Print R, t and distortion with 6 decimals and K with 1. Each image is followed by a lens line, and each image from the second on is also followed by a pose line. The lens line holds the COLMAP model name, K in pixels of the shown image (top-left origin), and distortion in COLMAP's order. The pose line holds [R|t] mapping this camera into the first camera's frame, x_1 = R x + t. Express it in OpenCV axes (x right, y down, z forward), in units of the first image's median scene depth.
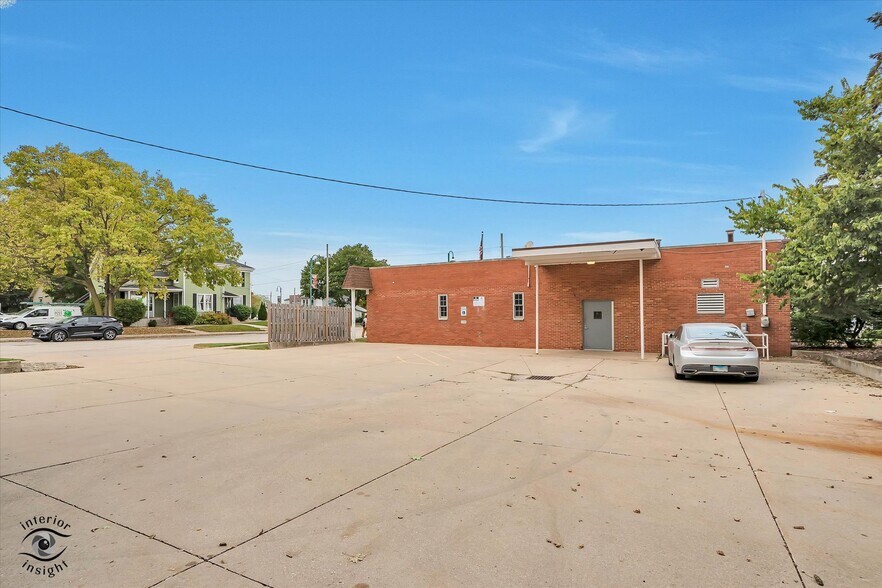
lens RADIAL K [[457.4, 0, 436.3], [0, 457.4, 313.6], [0, 0, 1]] dist [0.000530, -0.000169]
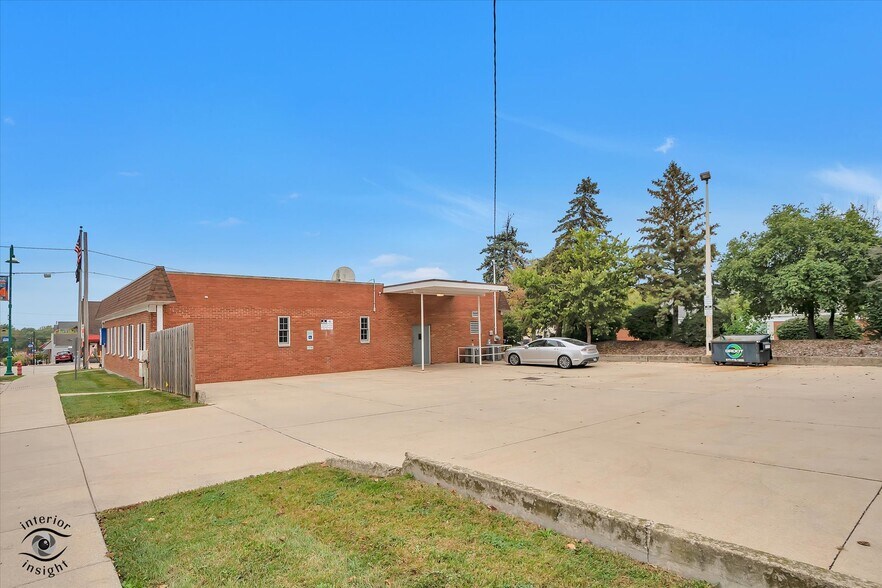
lens RADIAL K [[457.4, 0, 436.3], [0, 457.4, 313.6], [0, 0, 1]] dist [0.000530, -0.000169]
pose [[0.342333, 0.035089, 0.938923, -0.707266], [0.025022, 0.998608, -0.046442, -0.000437], [-0.939246, 0.039392, 0.340978, 0.473142]]
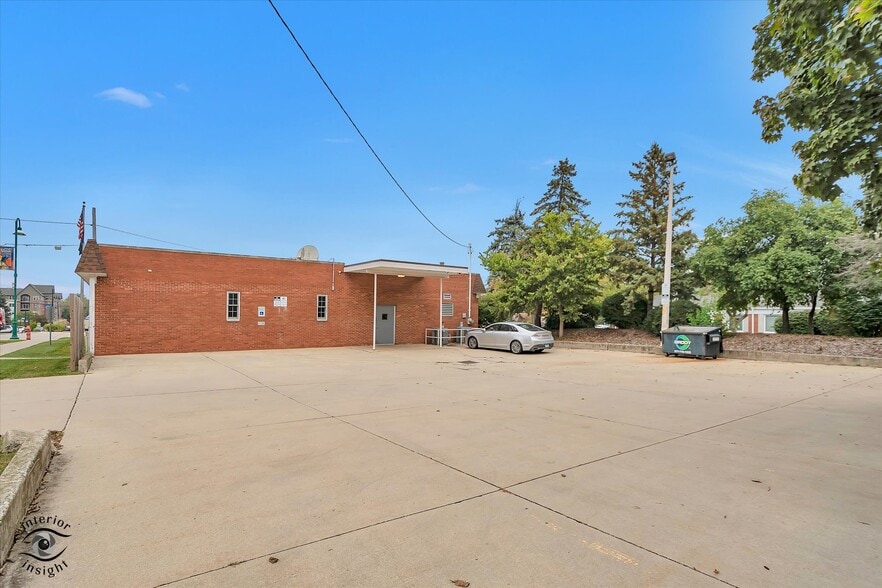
lens RADIAL K [[447.2, 0, 447.2], [0, 447.2, 312.8], [0, 0, 1]] dist [0.003305, 0.000463]
pose [[0.410314, 0.012508, 0.911859, -0.613499], [-0.009281, 0.999911, -0.009540, 0.002301], [-0.911897, -0.004549, 0.410394, 0.302055]]
